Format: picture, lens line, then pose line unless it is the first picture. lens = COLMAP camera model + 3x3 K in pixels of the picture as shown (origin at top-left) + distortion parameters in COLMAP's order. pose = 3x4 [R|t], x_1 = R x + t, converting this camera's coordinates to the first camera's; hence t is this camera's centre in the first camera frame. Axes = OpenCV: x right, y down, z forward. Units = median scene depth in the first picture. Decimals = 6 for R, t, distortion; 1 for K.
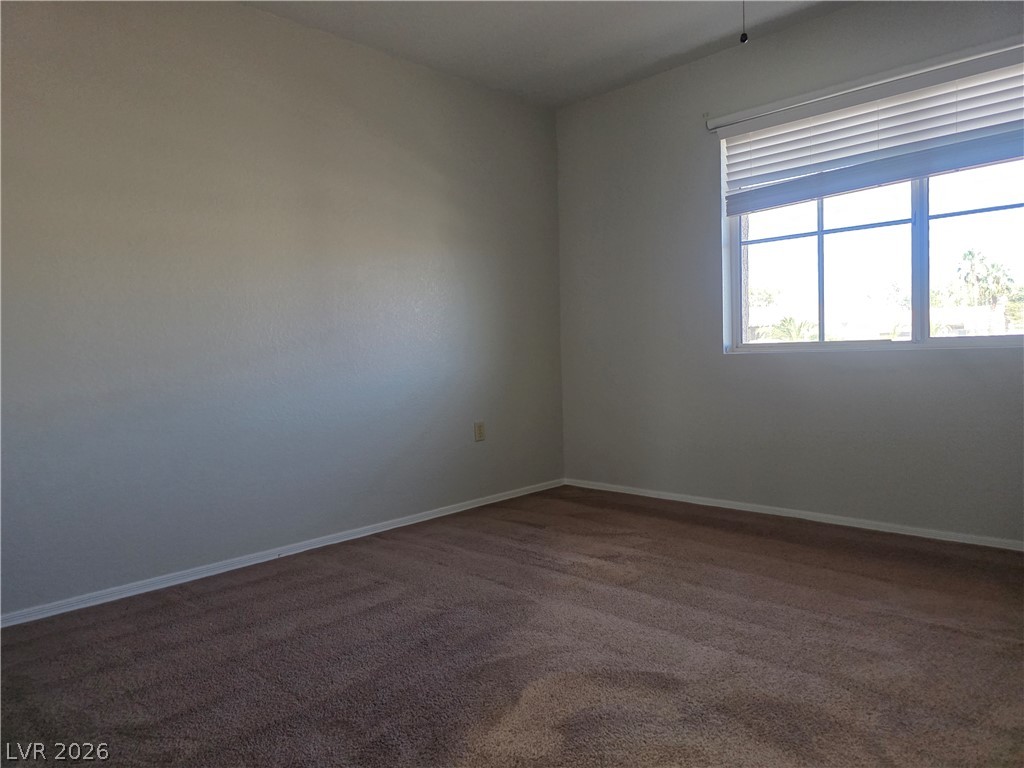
lens RADIAL K [[704.0, 0, 503.1], [0, 704.0, 385.5], [0, 0, 1]] dist [0.001523, -0.008287]
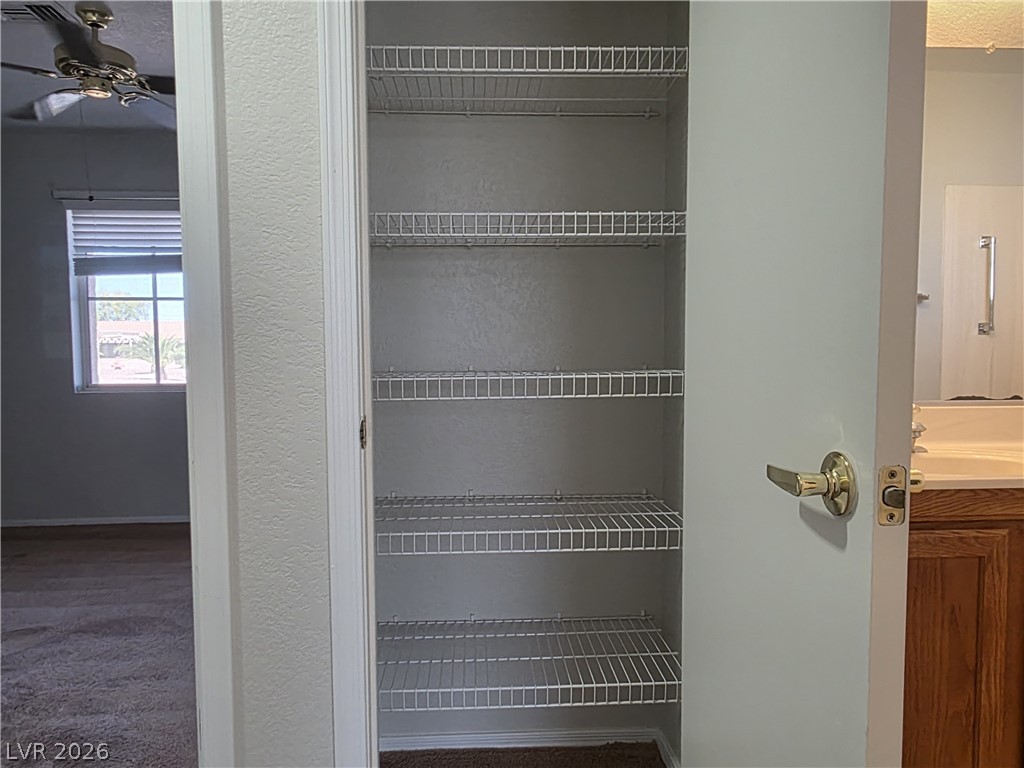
lens RADIAL K [[704.0, 0, 502.1], [0, 704.0, 388.4], [0, 0, 1]] dist [0.001523, -0.008287]
pose [[0.662869, -0.016626, 0.748550, -0.090991], [0.035098, 0.999344, -0.008885, -0.017190], [-0.747912, 0.032162, 0.663018, -0.306548]]
